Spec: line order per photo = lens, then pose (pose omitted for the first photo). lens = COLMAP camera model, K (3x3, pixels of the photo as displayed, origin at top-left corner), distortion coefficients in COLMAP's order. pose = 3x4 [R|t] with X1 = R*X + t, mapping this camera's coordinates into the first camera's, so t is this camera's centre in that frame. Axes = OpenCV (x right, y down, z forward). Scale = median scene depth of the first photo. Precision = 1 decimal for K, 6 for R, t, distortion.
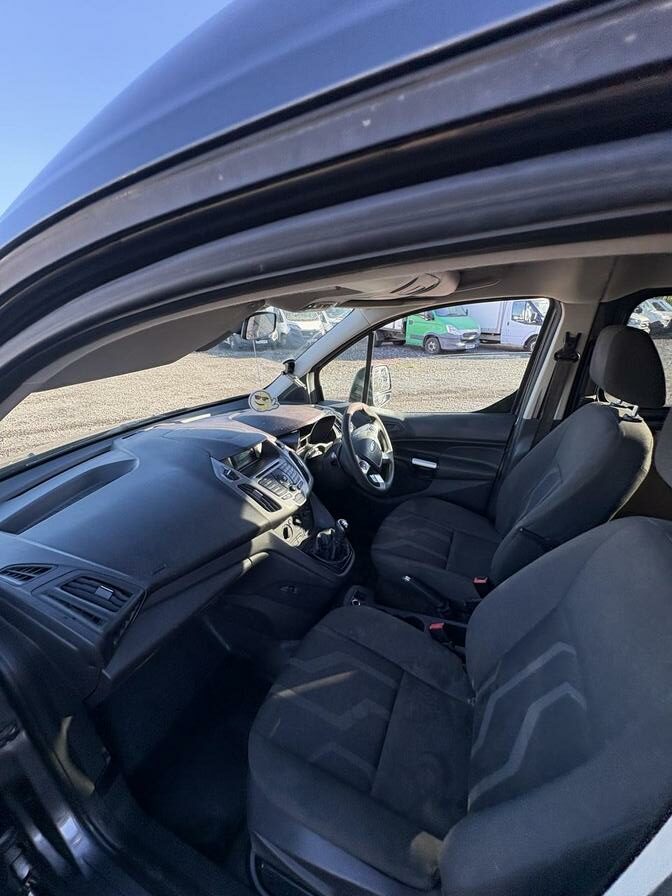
lens RADIAL K [[354.1, 0, 334.9], [0, 354.1, 443.6], [0, 0, 1]] dist [0.000203, -0.000101]
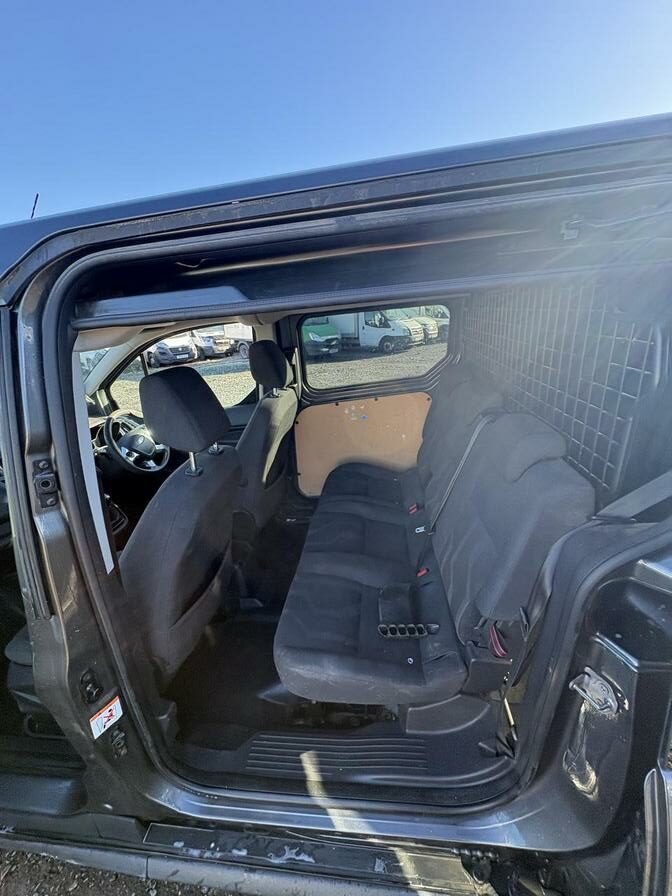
lens RADIAL K [[354.1, 0, 338.8], [0, 354.1, 448.8], [0, 0, 1]] dist [0.000203, -0.000101]
pose [[0.953985, -0.151593, 0.258713, 0.361427], [0.154194, 0.987987, 0.010330, 0.108490], [-0.257171, 0.030037, 0.965899, -0.358823]]
